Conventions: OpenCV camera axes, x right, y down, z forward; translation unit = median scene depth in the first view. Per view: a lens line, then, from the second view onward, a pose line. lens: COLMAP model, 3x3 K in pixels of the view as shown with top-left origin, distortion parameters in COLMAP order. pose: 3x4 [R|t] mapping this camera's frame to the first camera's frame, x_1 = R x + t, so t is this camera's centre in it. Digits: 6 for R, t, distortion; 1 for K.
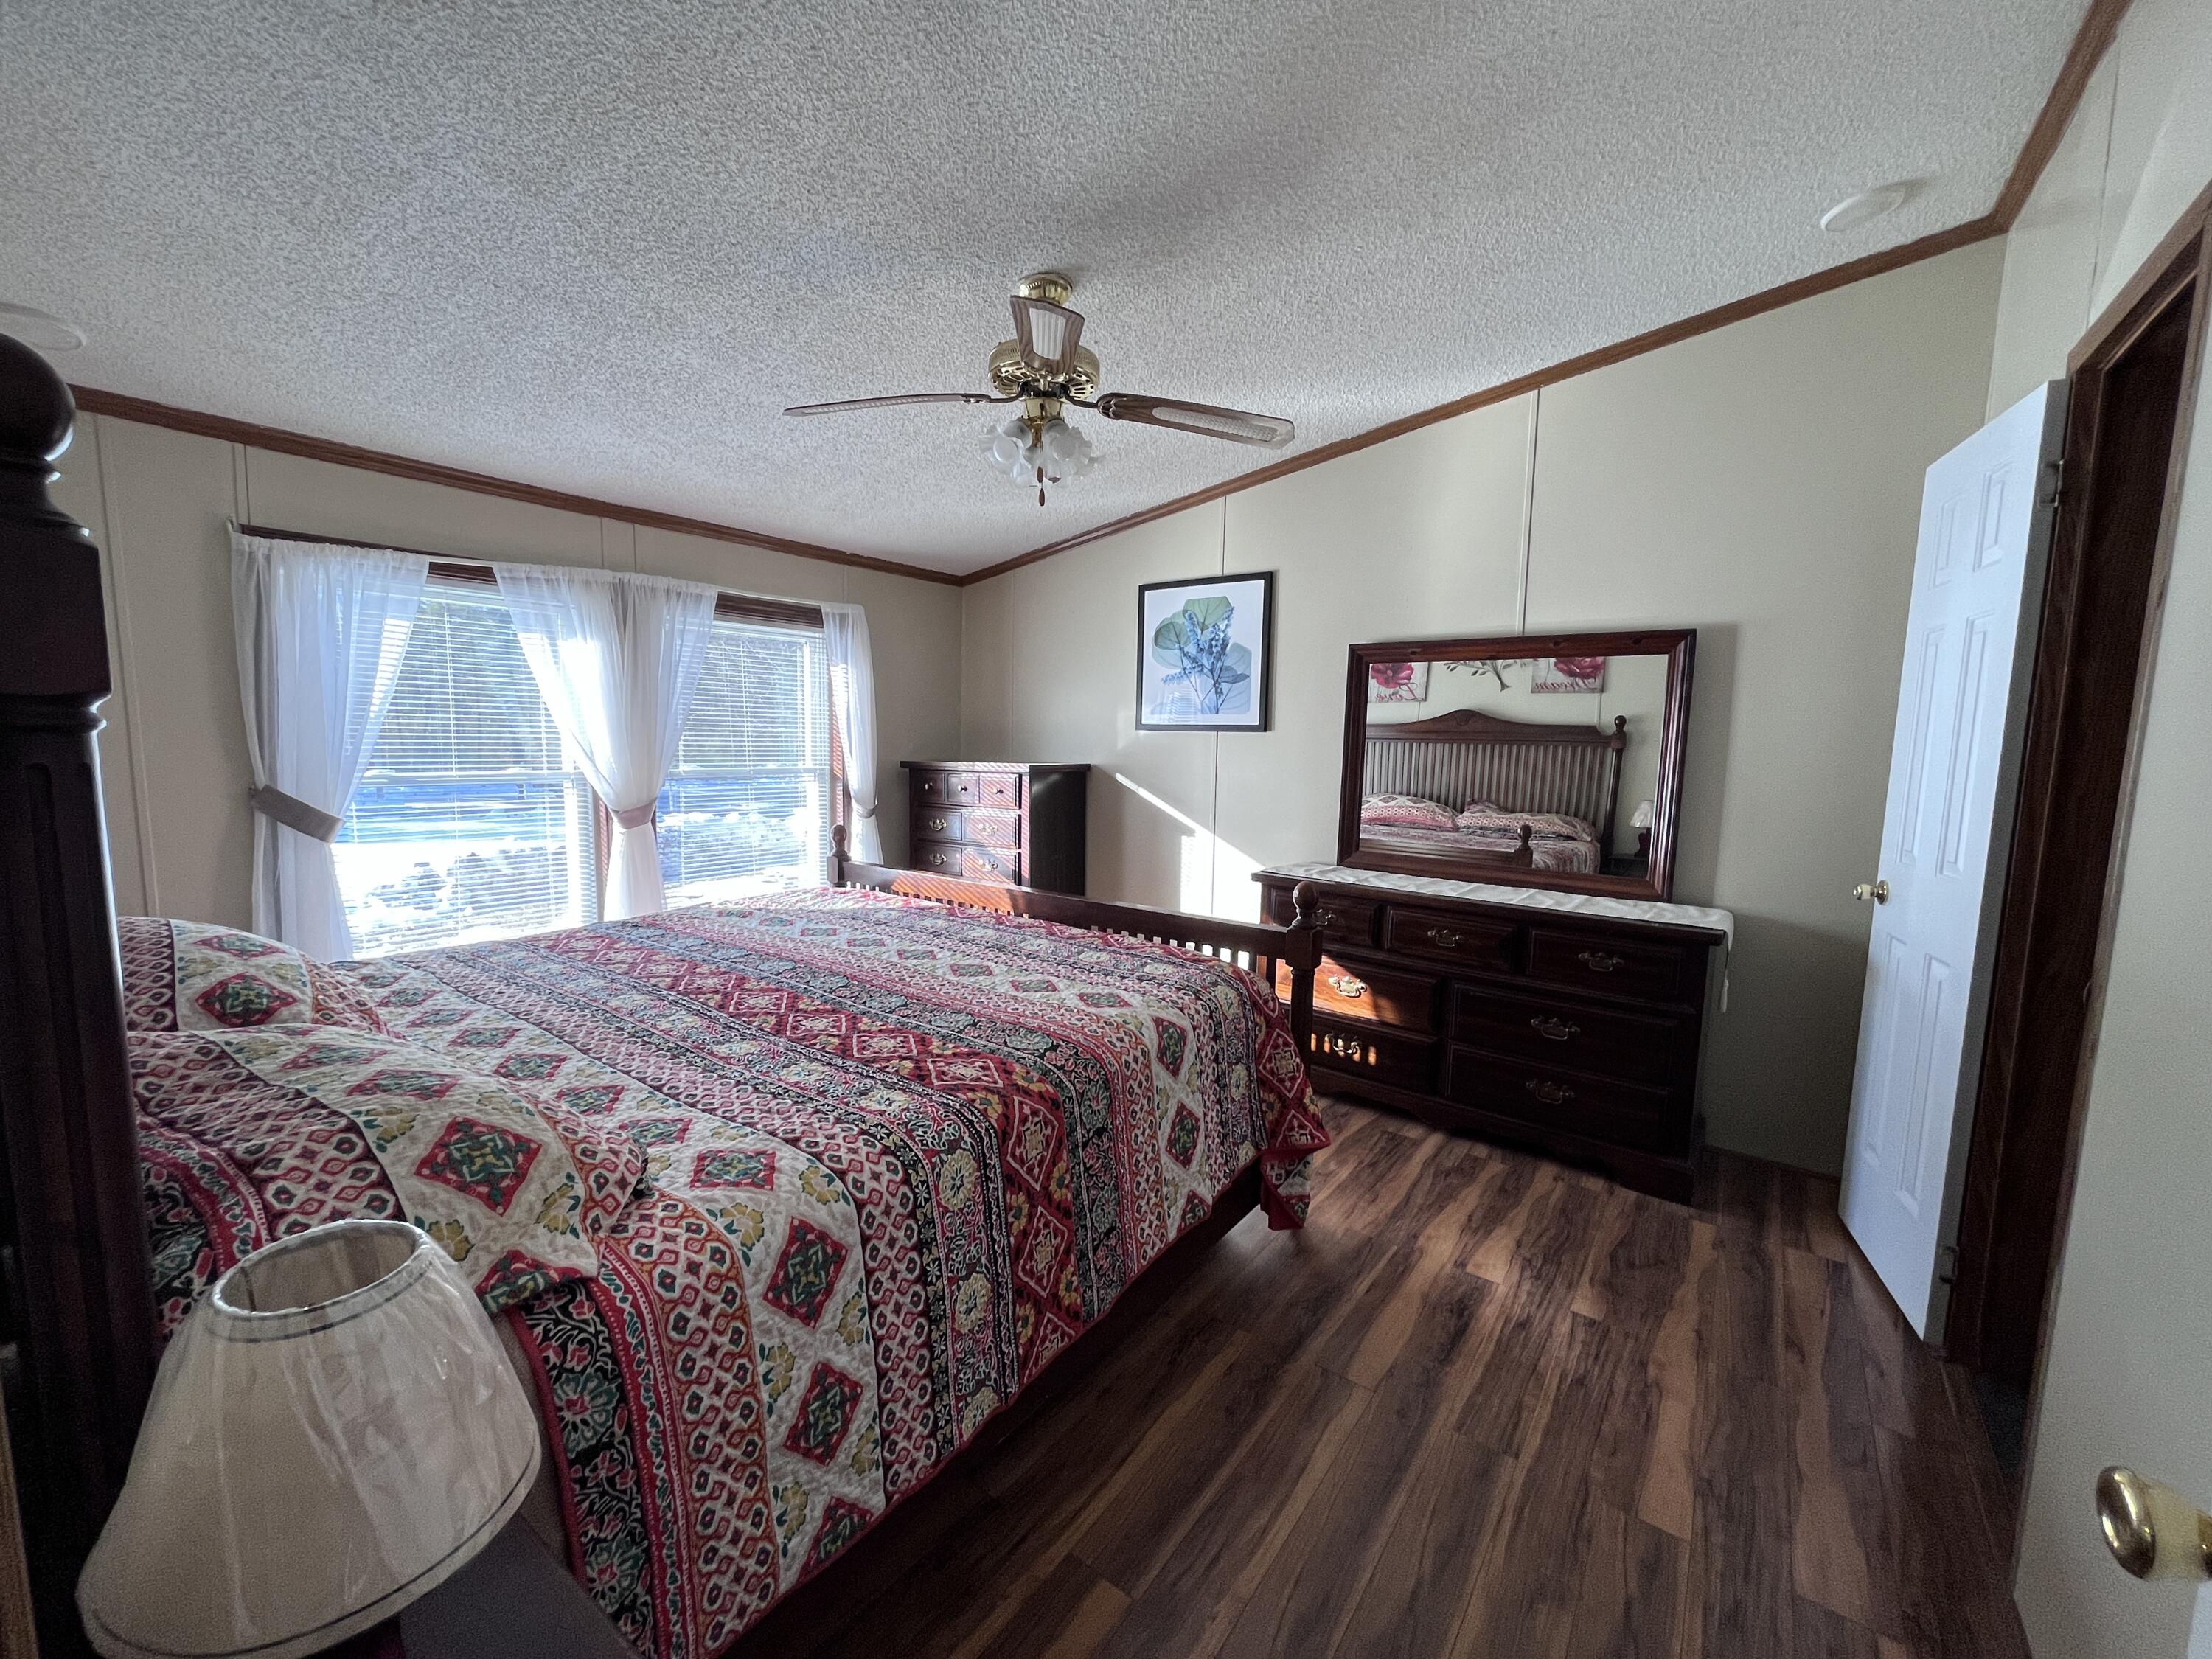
lens RADIAL K [[887.3, 0, 1099.7], [0, 887.3, 828.8], [0, 0, 1]] dist [-0.002644, -0.000117]
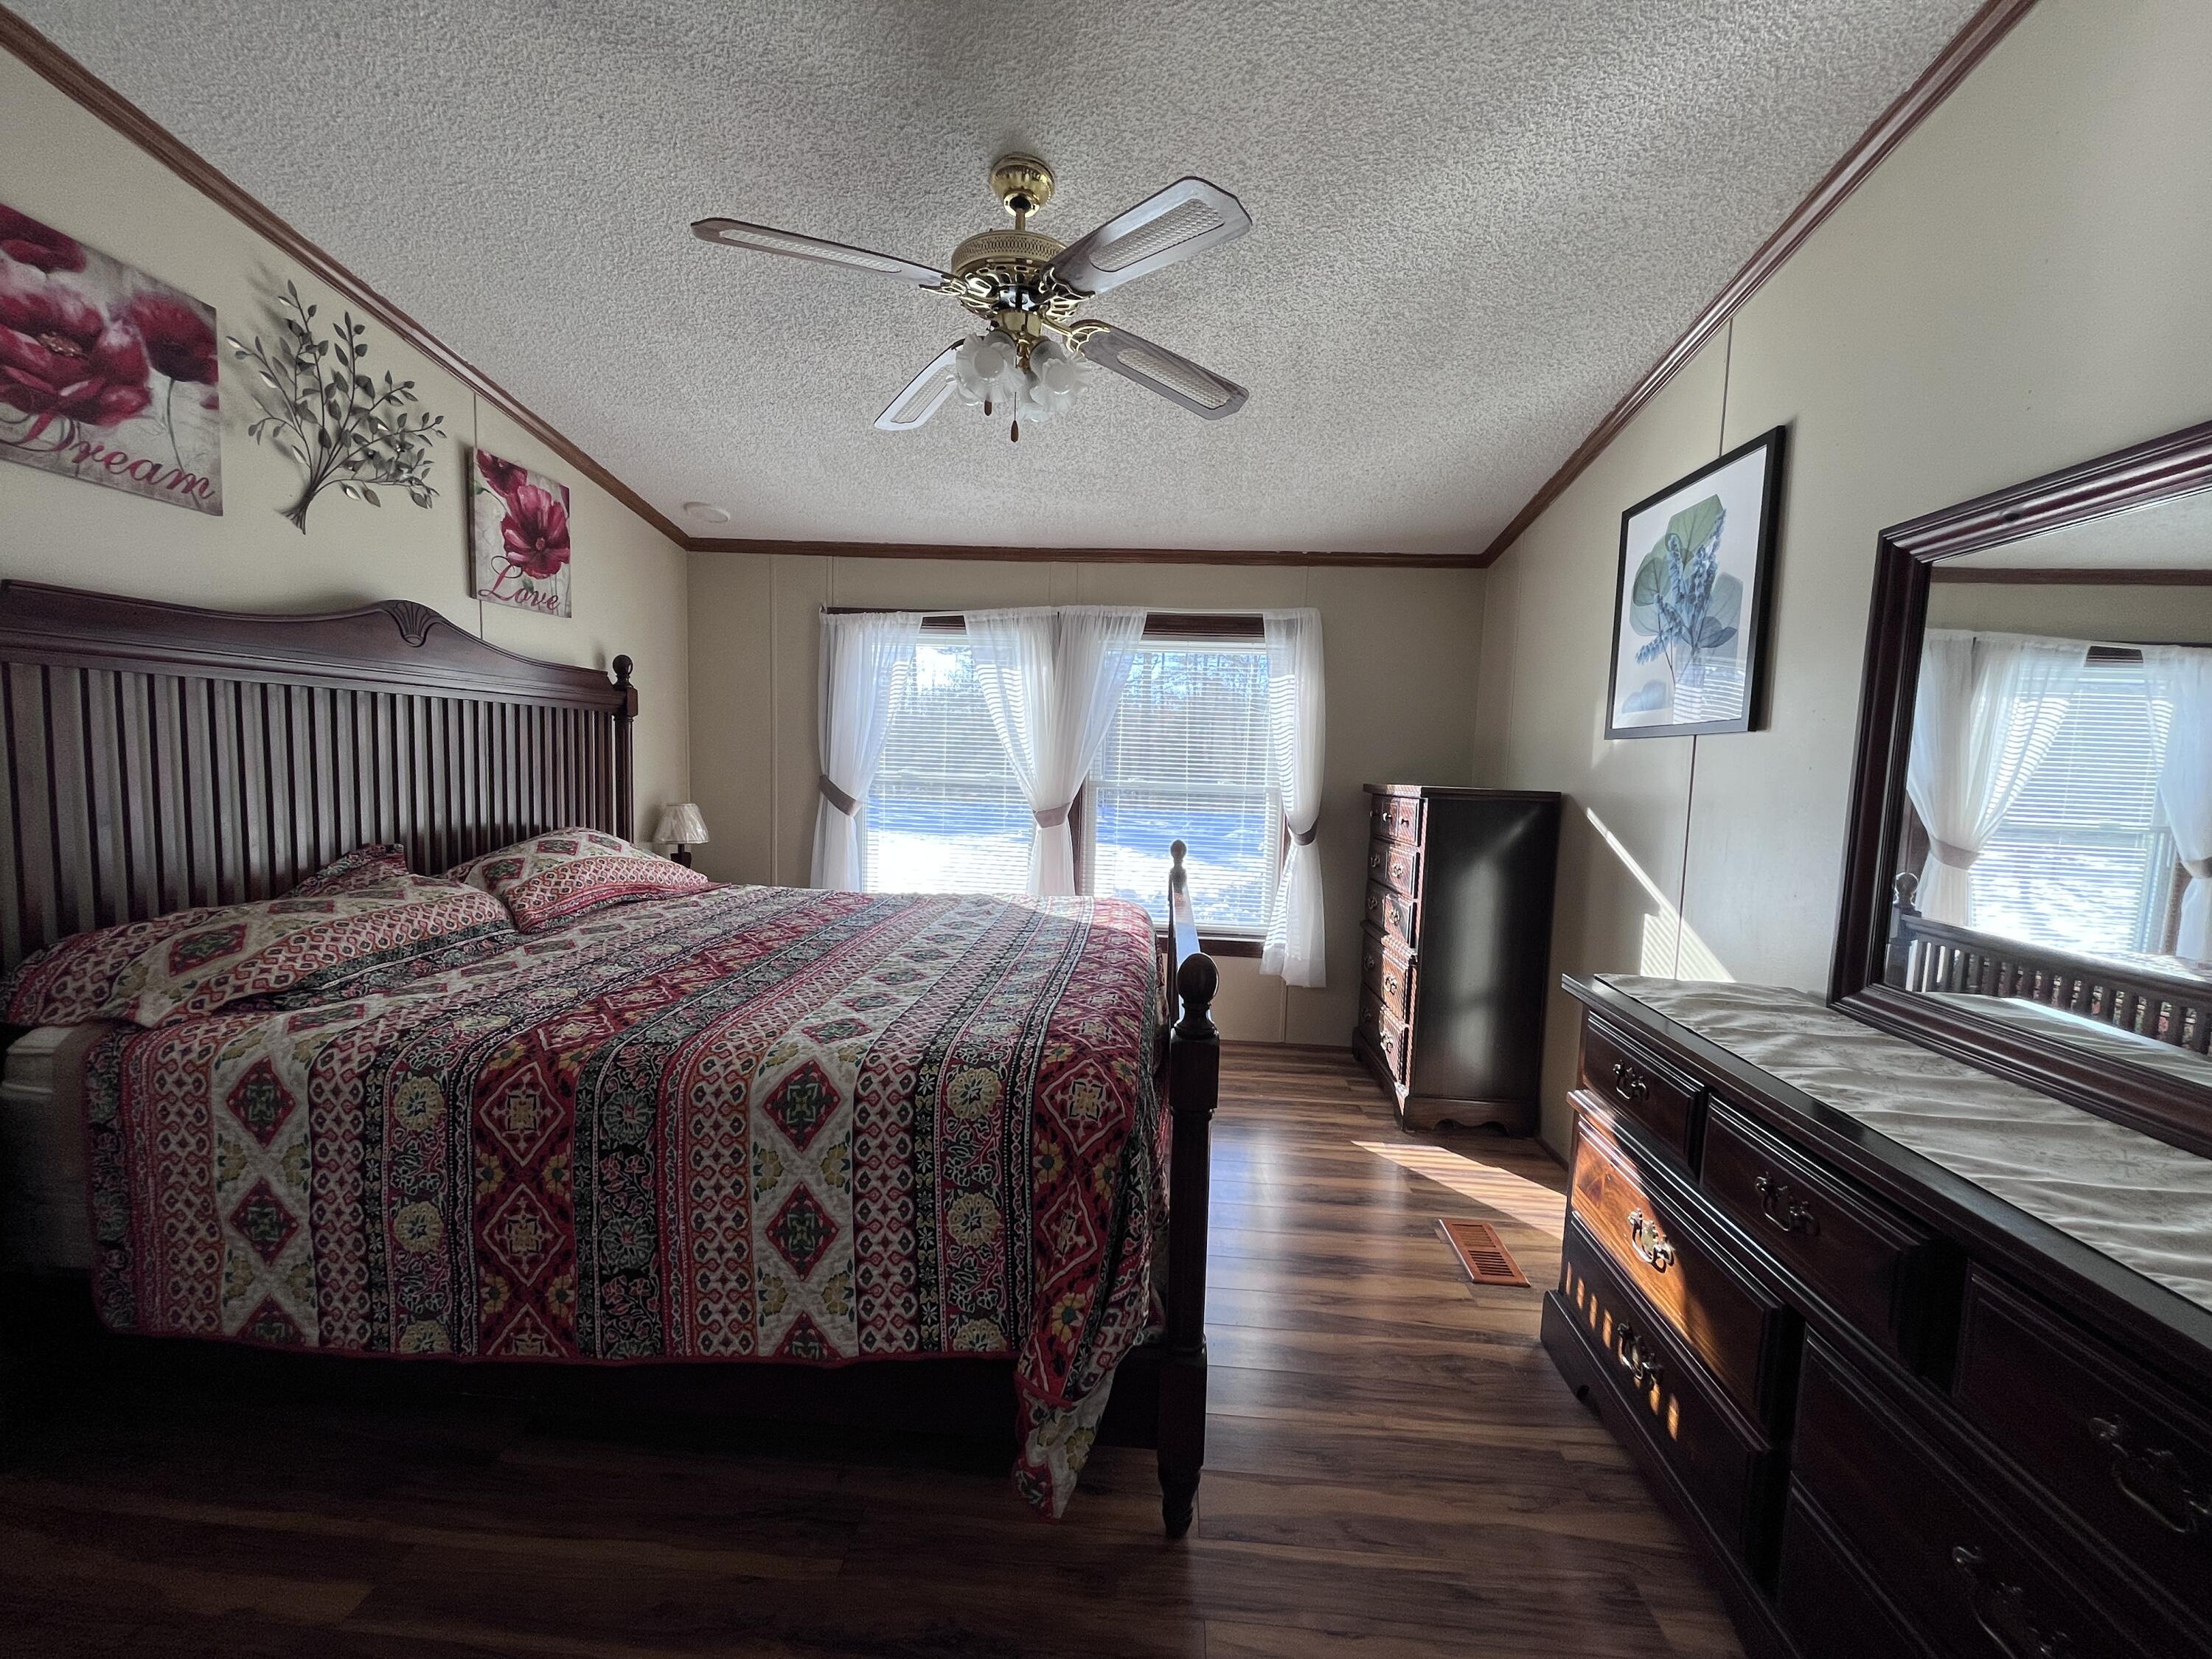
lens RADIAL K [[887.3, 0, 1110.6], [0, 887.3, 832.3], [0, 0, 1]] dist [-0.002644, -0.000117]
pose [[0.540167, 0.065869, -0.838976, 0.580123], [-0.112283, 0.993660, 0.005720, -0.013116], [0.834034, 0.091113, 0.544138, 0.543763]]
